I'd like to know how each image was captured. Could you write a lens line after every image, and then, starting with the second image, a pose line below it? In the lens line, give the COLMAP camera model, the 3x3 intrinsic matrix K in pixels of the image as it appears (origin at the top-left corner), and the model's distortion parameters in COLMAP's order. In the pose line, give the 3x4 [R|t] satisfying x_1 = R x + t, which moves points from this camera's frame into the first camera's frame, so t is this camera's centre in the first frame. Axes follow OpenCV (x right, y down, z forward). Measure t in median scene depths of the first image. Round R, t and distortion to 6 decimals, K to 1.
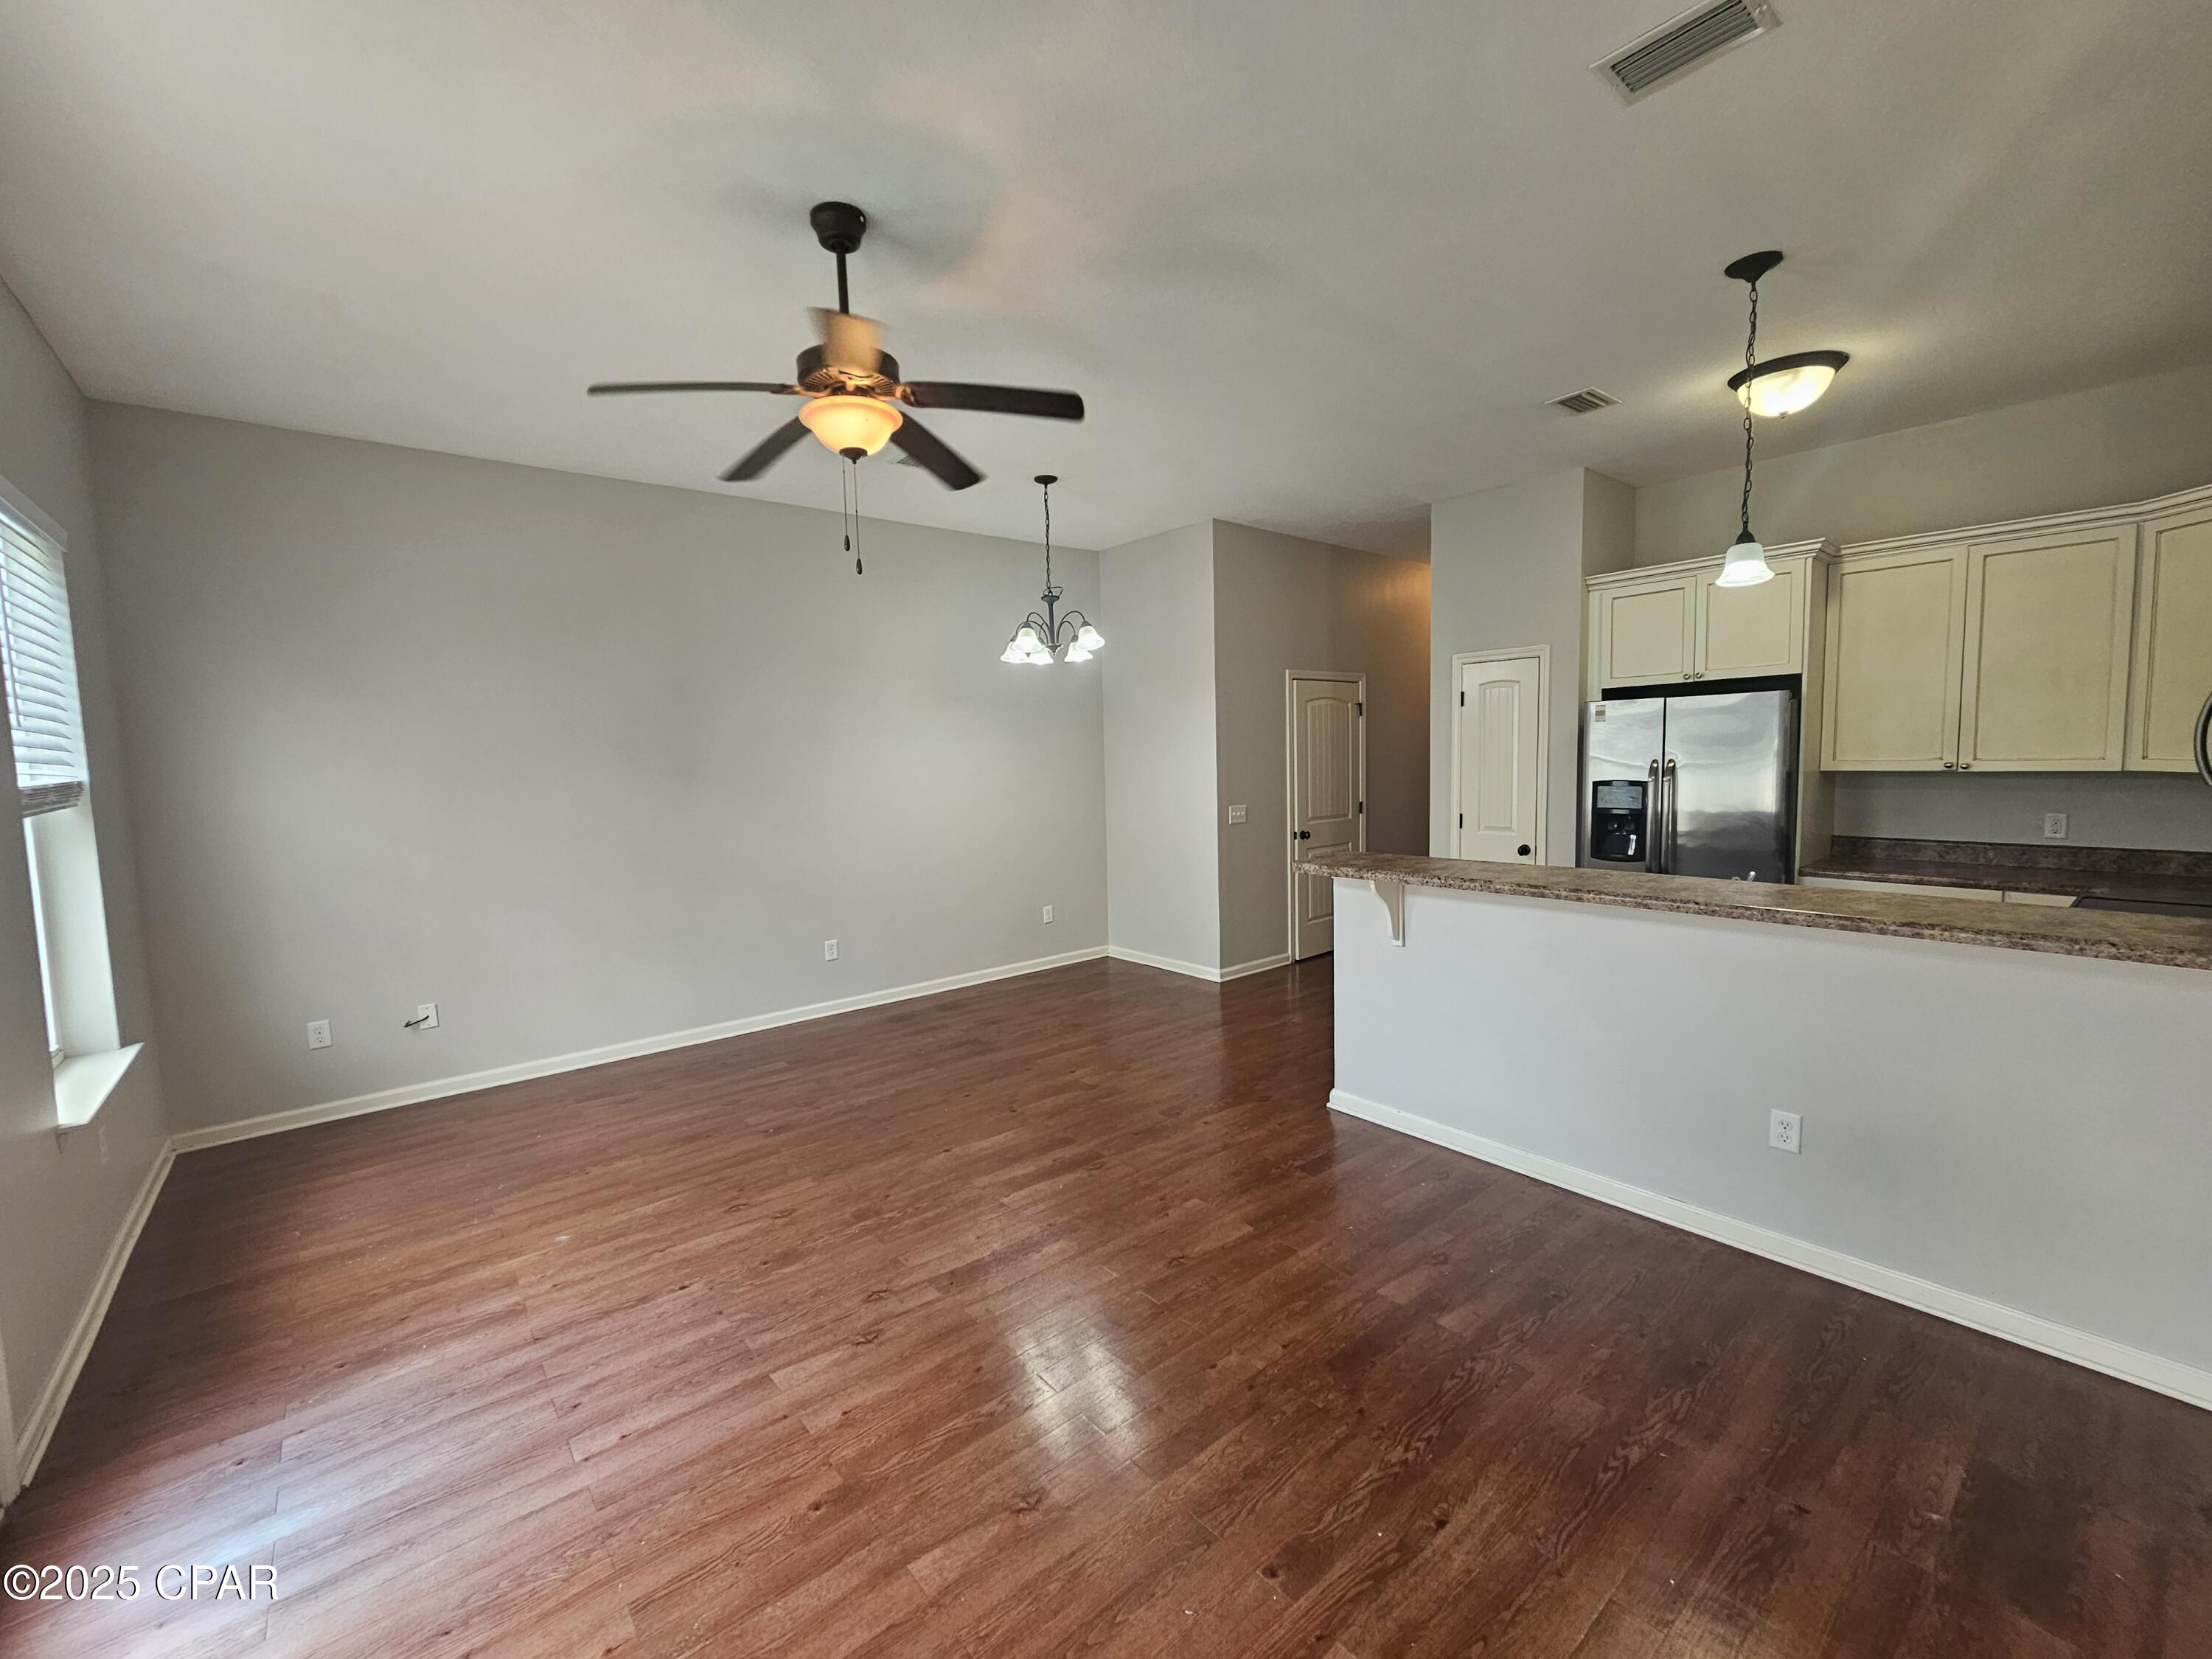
lens RADIAL K [[911.0, 0, 1090.9], [0, 911.0, 828.6], [0, 0, 1]] dist [0.000426, 0.001147]
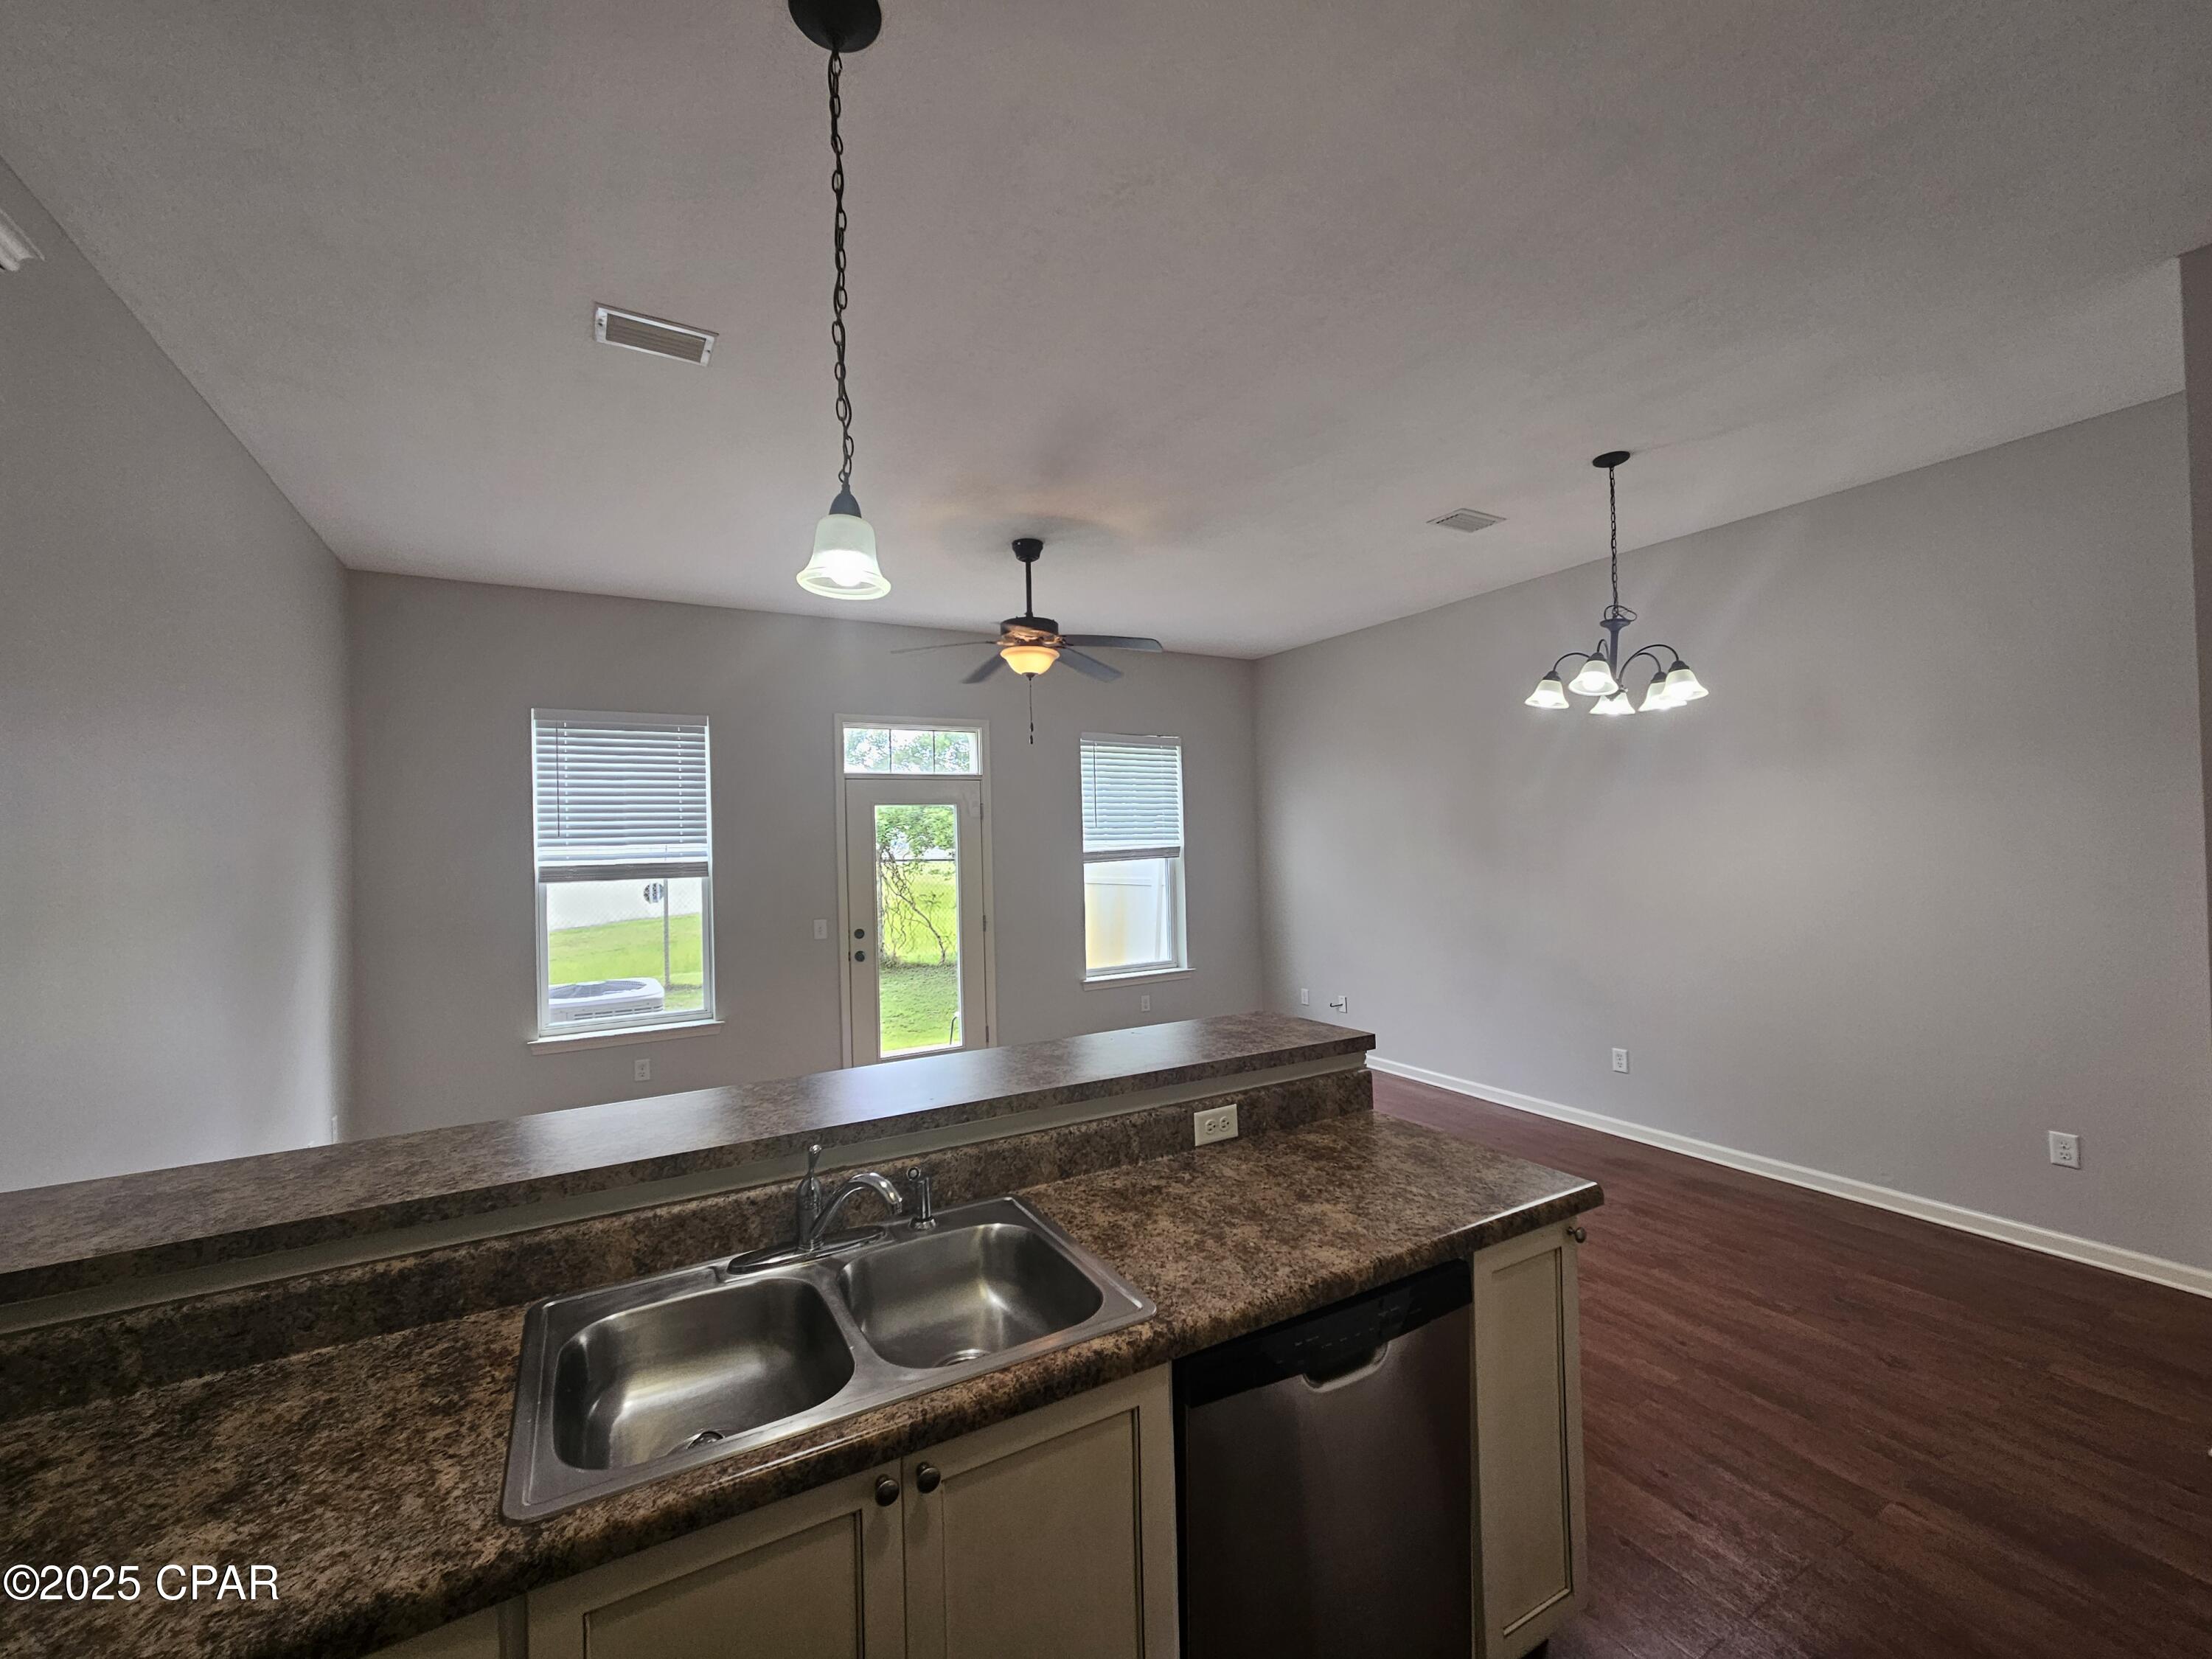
lens RADIAL K [[911.0, 0, 1103.0], [0, 911.0, 827.9], [0, 0, 1]] dist [0.000426, 0.001147]
pose [[-0.168837, 0.017266, -0.985493, 1.366594], [-0.054118, 0.998176, 0.026760, -0.174767], [0.984157, 0.057851, -0.167594, 1.397949]]
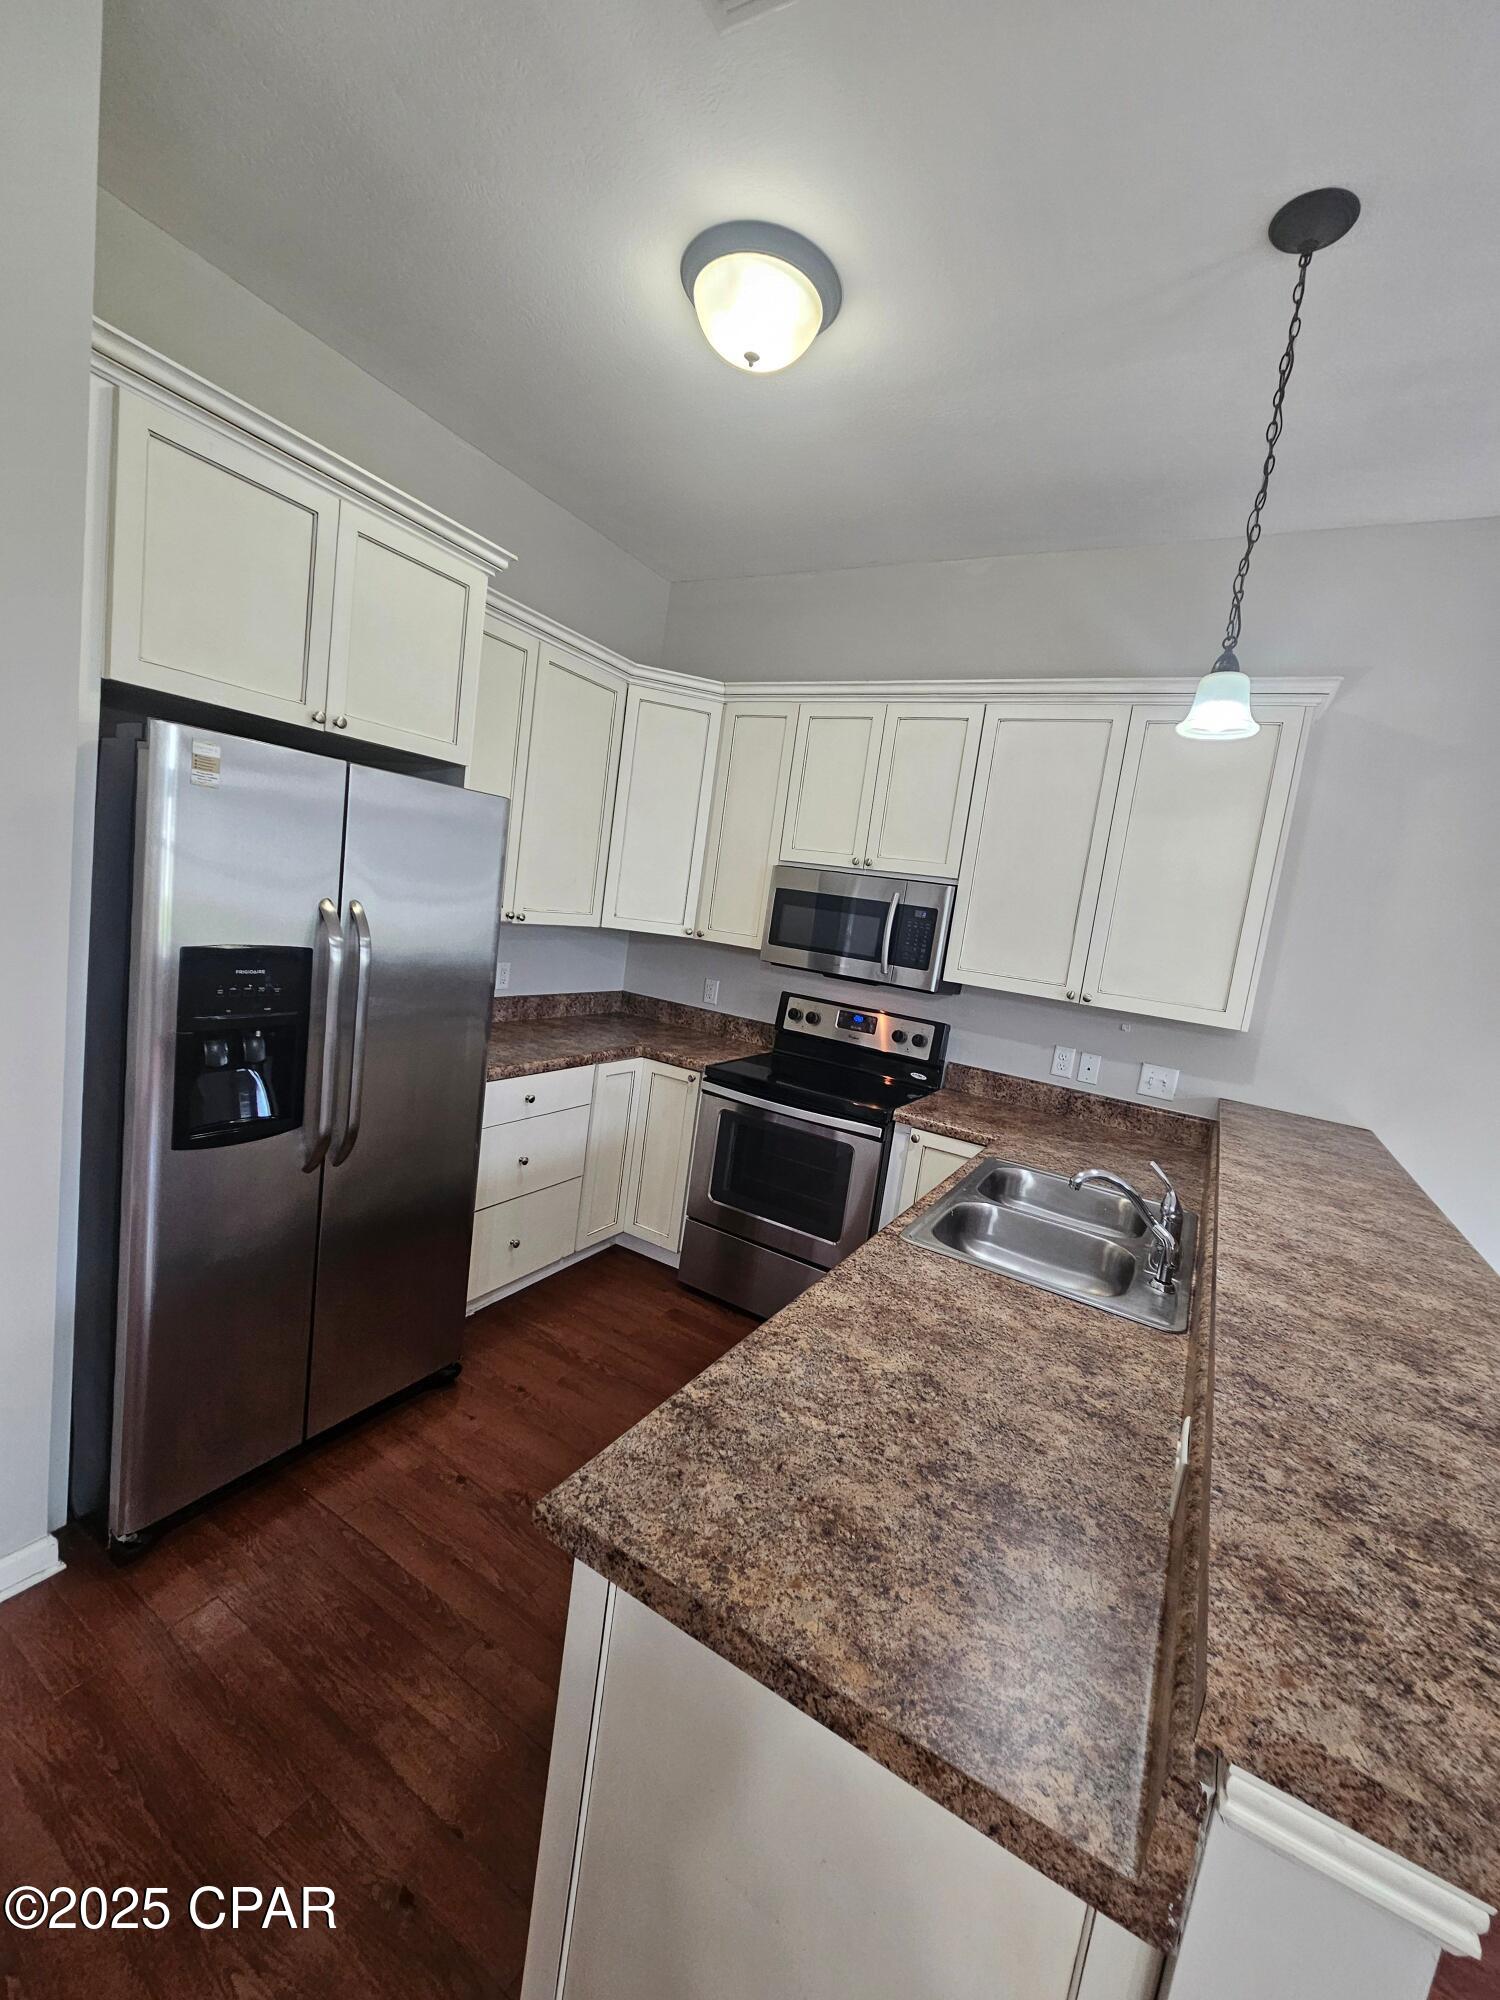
lens RADIAL K [[823.7, 0, 748.2], [0, 823.7, 992.2], [0, 0, 1]] dist [0.000426, 0.001147]
pose [[-0.349146, -0.129853, 0.928028, 0.299086], [-0.046438, 0.991533, 0.121268, -0.160869], [-0.935917, -0.000756, -0.352220, 1.710135]]
